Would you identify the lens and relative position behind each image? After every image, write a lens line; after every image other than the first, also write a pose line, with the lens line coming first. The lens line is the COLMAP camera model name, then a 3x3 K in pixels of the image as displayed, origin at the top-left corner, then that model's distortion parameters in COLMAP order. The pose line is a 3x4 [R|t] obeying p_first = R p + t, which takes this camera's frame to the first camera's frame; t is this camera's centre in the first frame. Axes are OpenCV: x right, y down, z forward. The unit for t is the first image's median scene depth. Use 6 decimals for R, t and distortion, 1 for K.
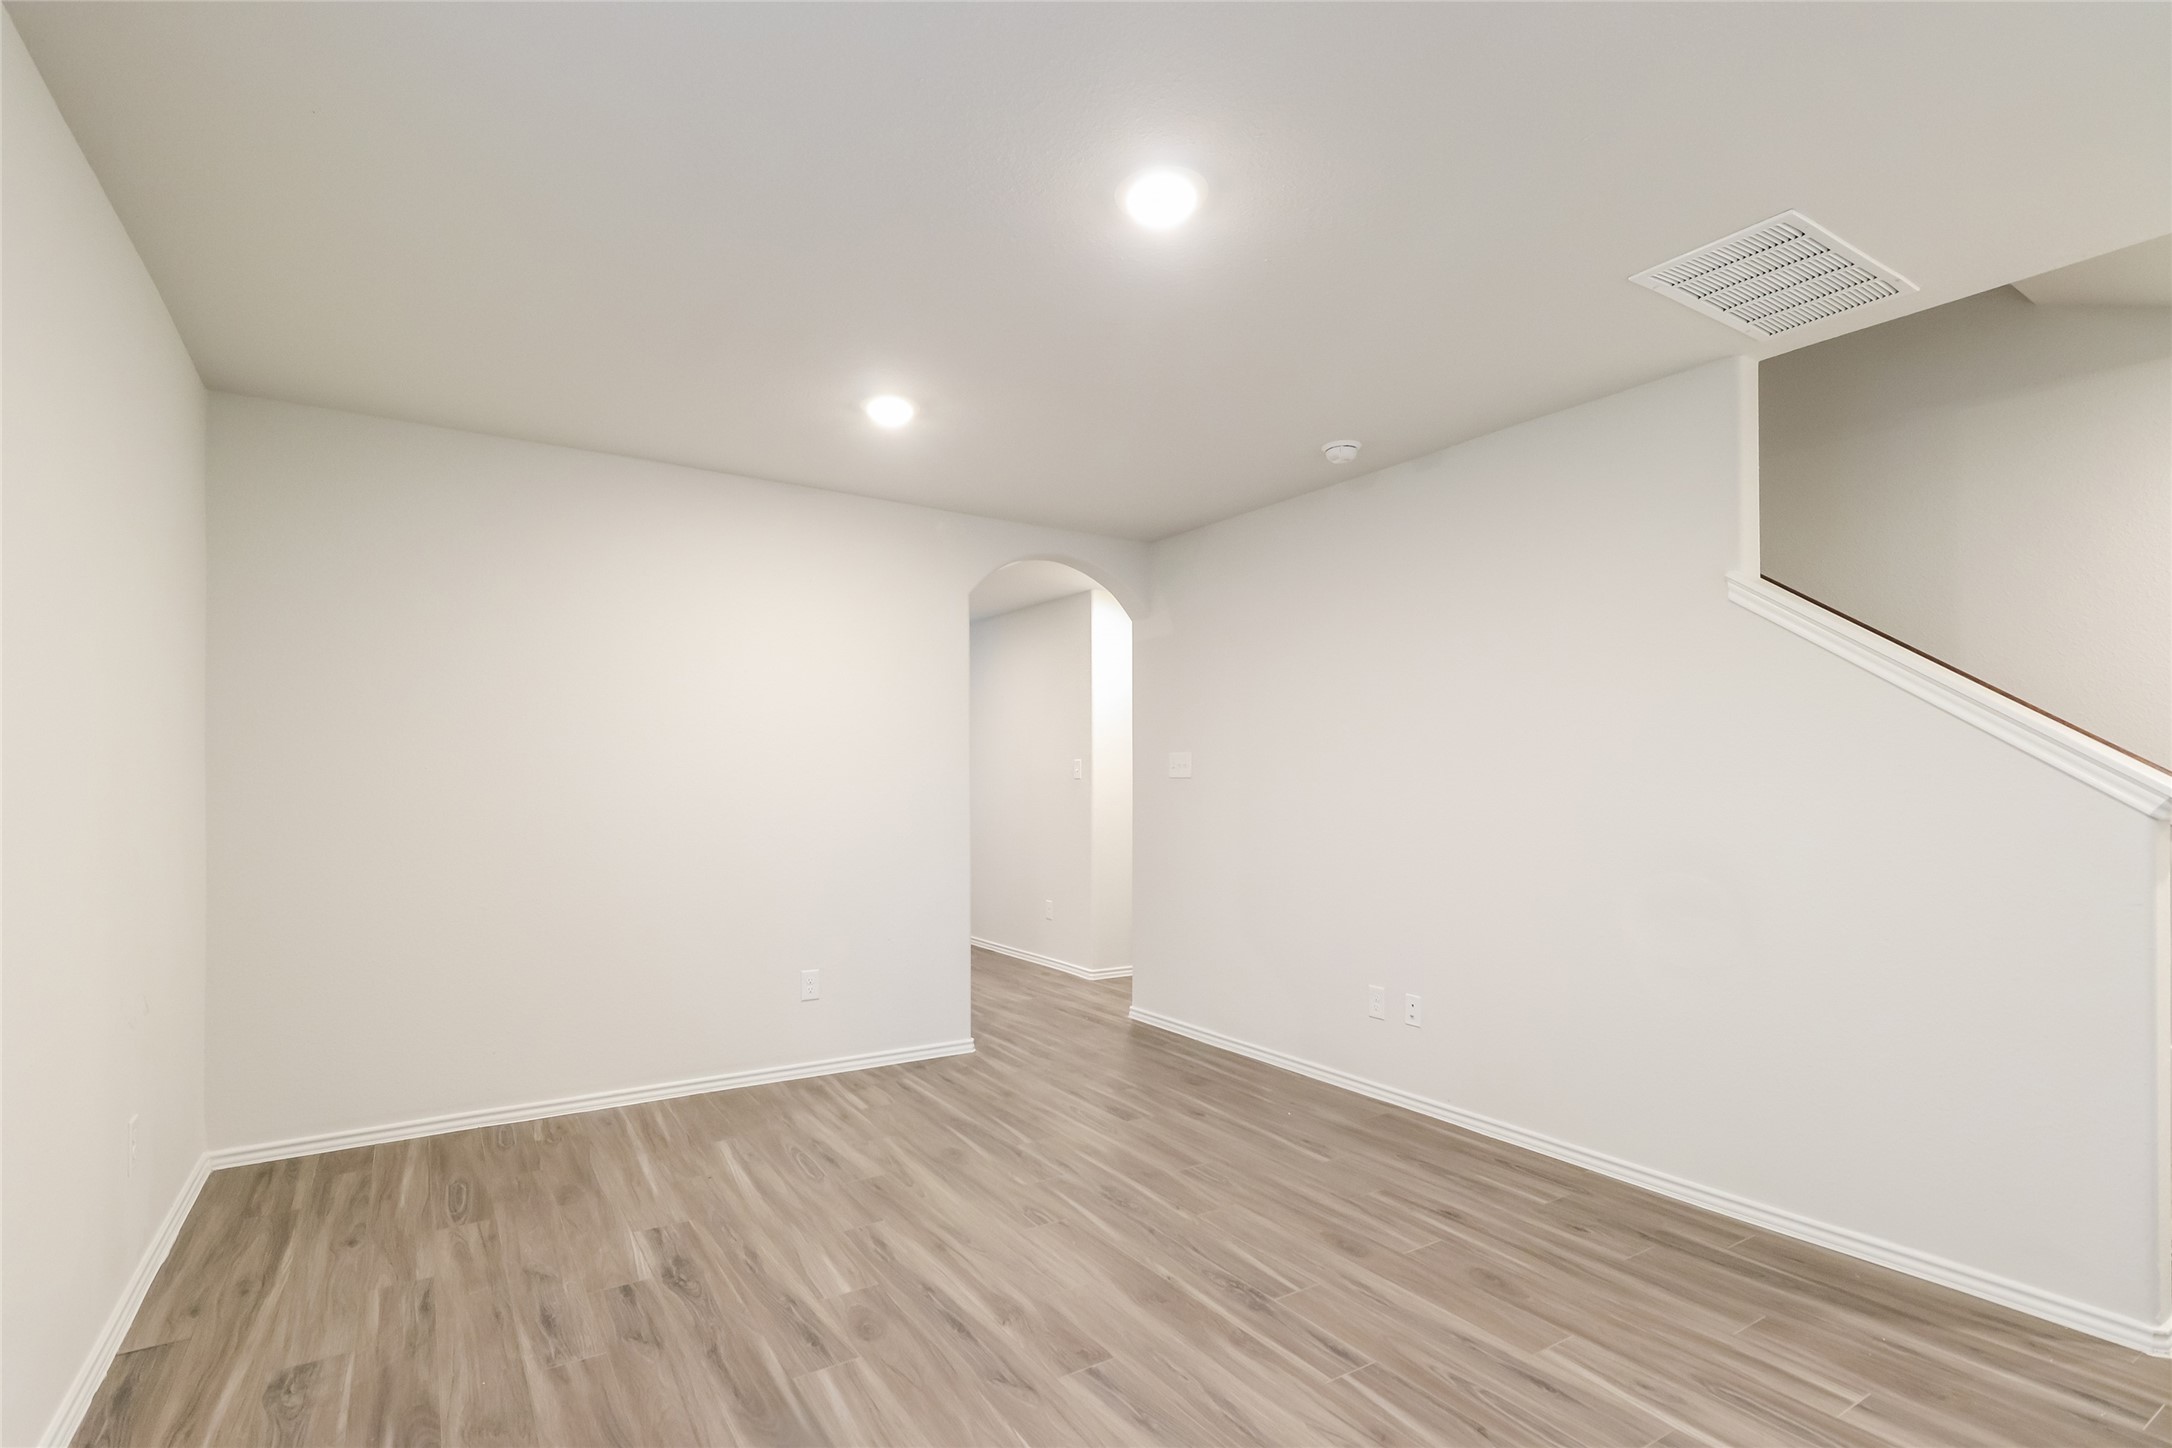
lens RADIAL K [[1029.2, 0, 1086.4], [0, 1029.2, 774.6], [0, 0, 1]] dist [0.000325, 0.000045]
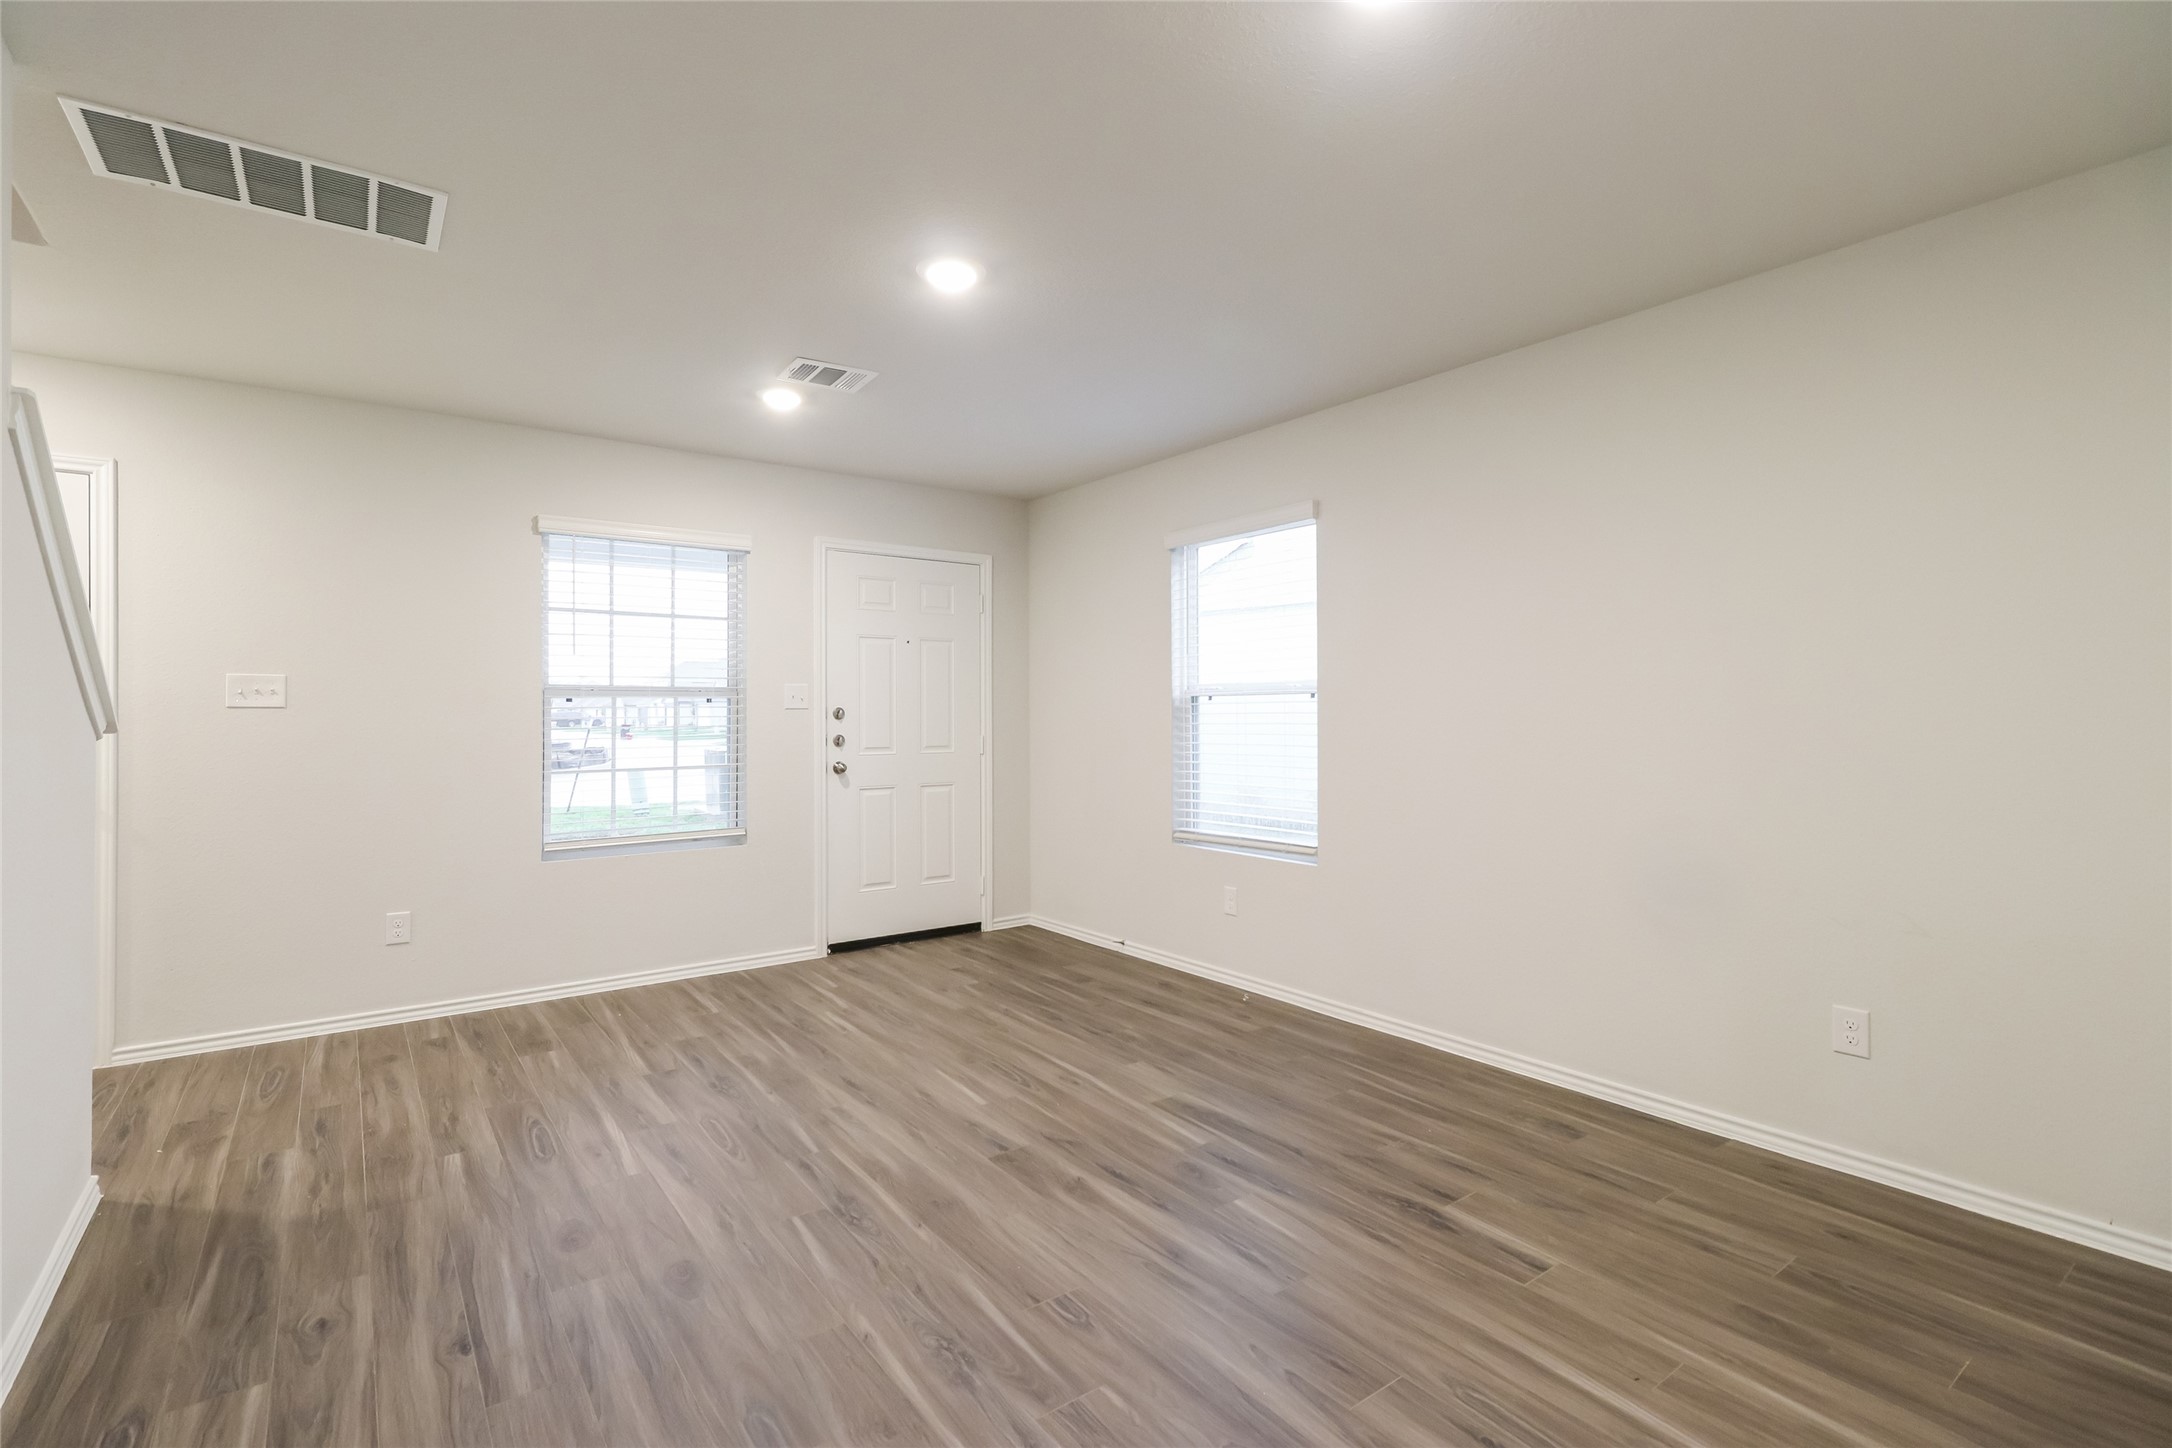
lens RADIAL K [[999.7, 0, 1086.0], [0, 999.7, 724.0], [0, 0, 1]] dist [0.000588, 0.000165]
pose [[-0.998314, -0.000553, -0.058047, -0.020915], [-0.000569, 1.000000, 0.000247, 0.019167], [0.058047, 0.000279, -0.998314, 1.978197]]
